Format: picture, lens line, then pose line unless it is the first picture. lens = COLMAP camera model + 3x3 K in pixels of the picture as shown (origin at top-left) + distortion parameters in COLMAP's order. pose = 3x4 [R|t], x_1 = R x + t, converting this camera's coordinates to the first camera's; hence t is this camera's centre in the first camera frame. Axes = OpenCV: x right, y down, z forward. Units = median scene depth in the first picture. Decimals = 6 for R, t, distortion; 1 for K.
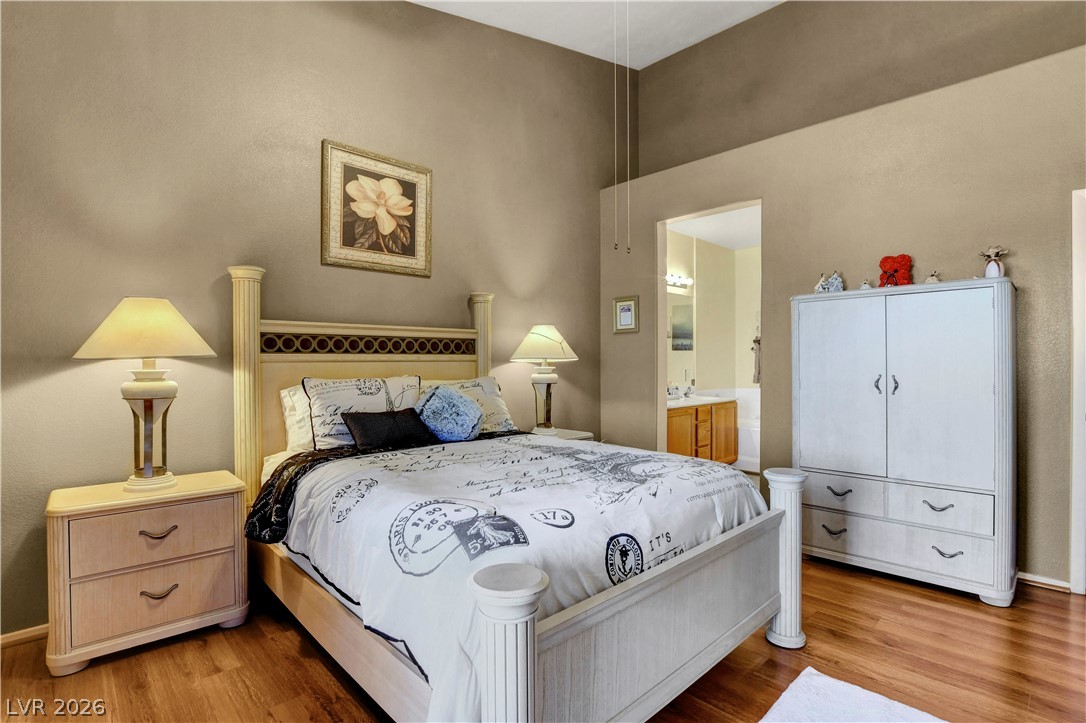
lens RADIAL K [[515.9, 0, 549.6], [0, 515.9, 363.8], [0, 0, 1]] dist [-0.033404, -0.000095]
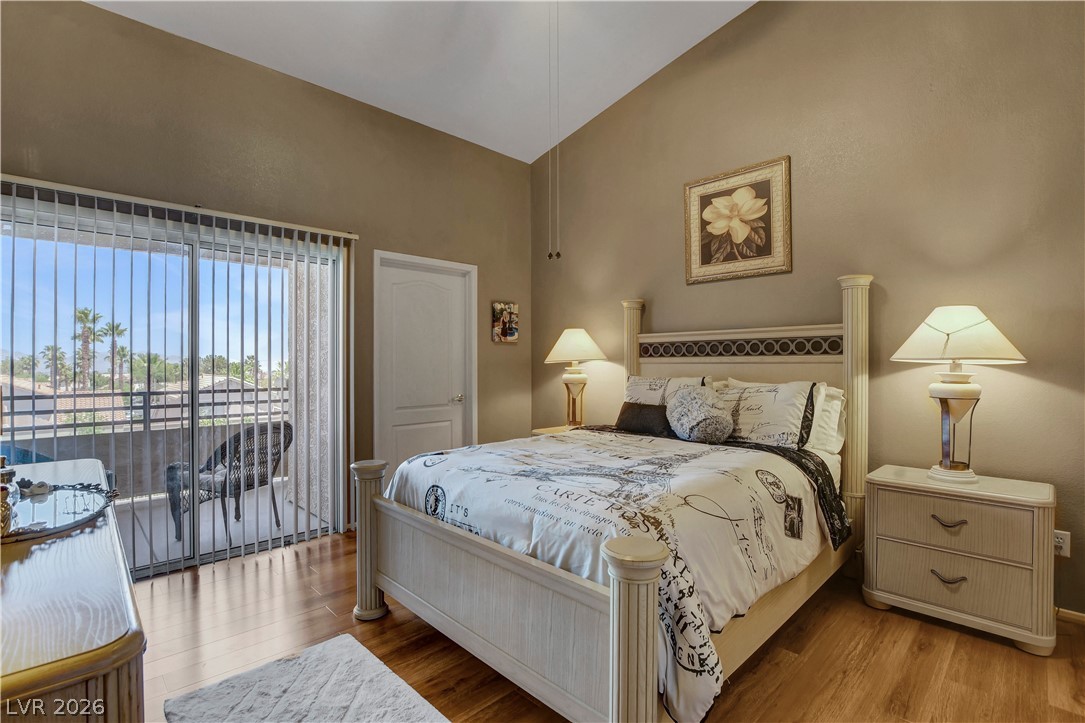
lens RADIAL K [[500.8, 0, 541.7], [0, 500.8, 365.3], [0, 0, 1]] dist [-0.028668, 0.000517]
pose [[0.004368, 0.005453, -0.999976, 0.705924], [-0.004529, 0.999975, 0.005433, -0.004292], [0.999980, 0.004505, 0.004393, 0.595861]]
